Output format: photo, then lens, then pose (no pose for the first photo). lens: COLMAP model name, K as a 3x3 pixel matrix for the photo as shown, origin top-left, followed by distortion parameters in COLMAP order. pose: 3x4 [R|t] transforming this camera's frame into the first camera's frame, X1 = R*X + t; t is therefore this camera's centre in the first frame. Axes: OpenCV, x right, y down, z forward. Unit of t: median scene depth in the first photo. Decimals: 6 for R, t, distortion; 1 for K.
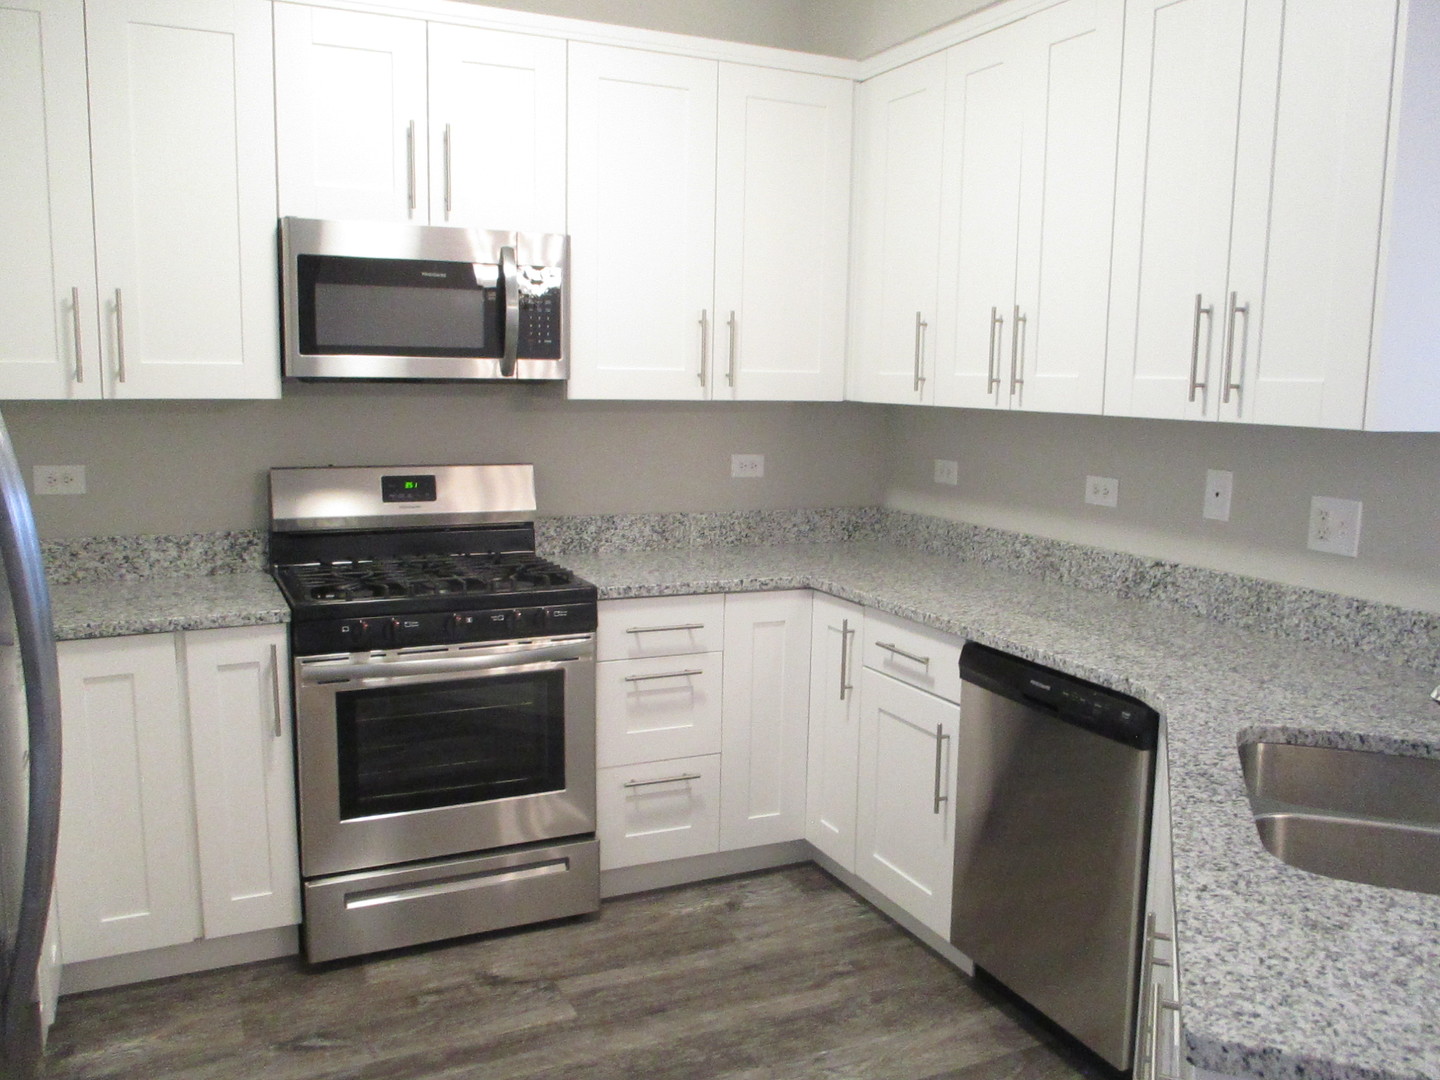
lens RADIAL K [[1333.0, 0, 721.1], [0, 1333.0, 540.3], [0, 0, 1]] dist [-0.016931, 0.000000]
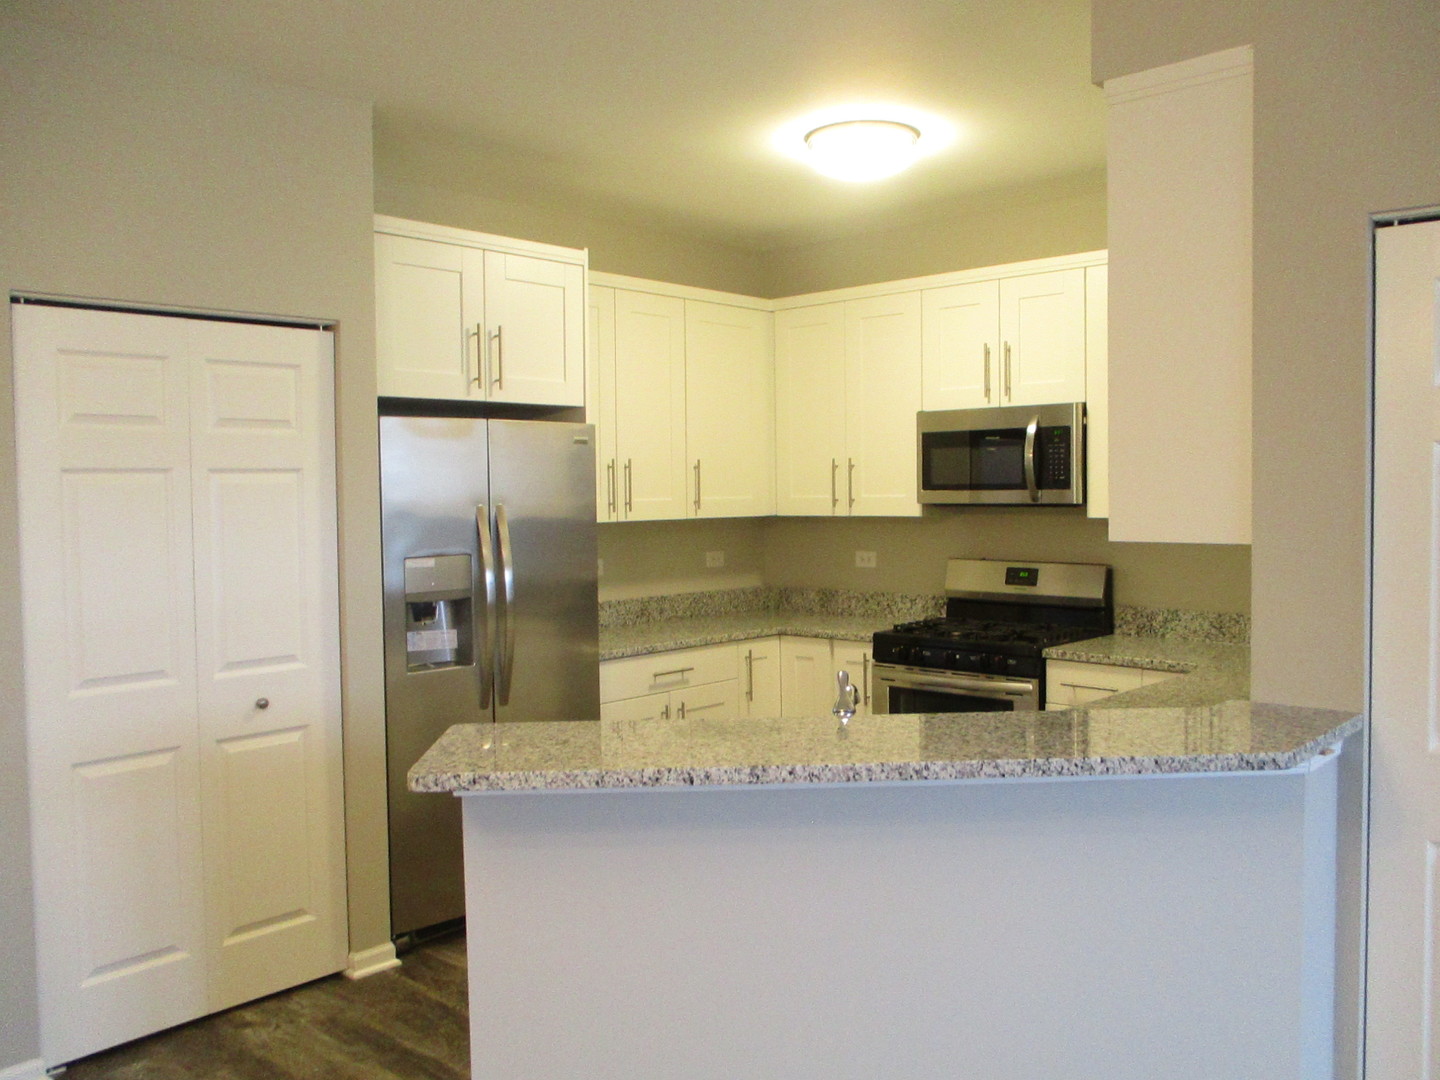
lens RADIAL K [[1209.0, 0, 723.8], [0, 1209.0, 541.4], [0, 0, 1]] dist [-0.033832, 0.024735]
pose [[0.329313, 0.018388, -0.944042, 0.979348], [-0.109311, 0.993830, -0.018774, -0.016761], [0.937872, 0.109377, 0.329292, 0.240941]]
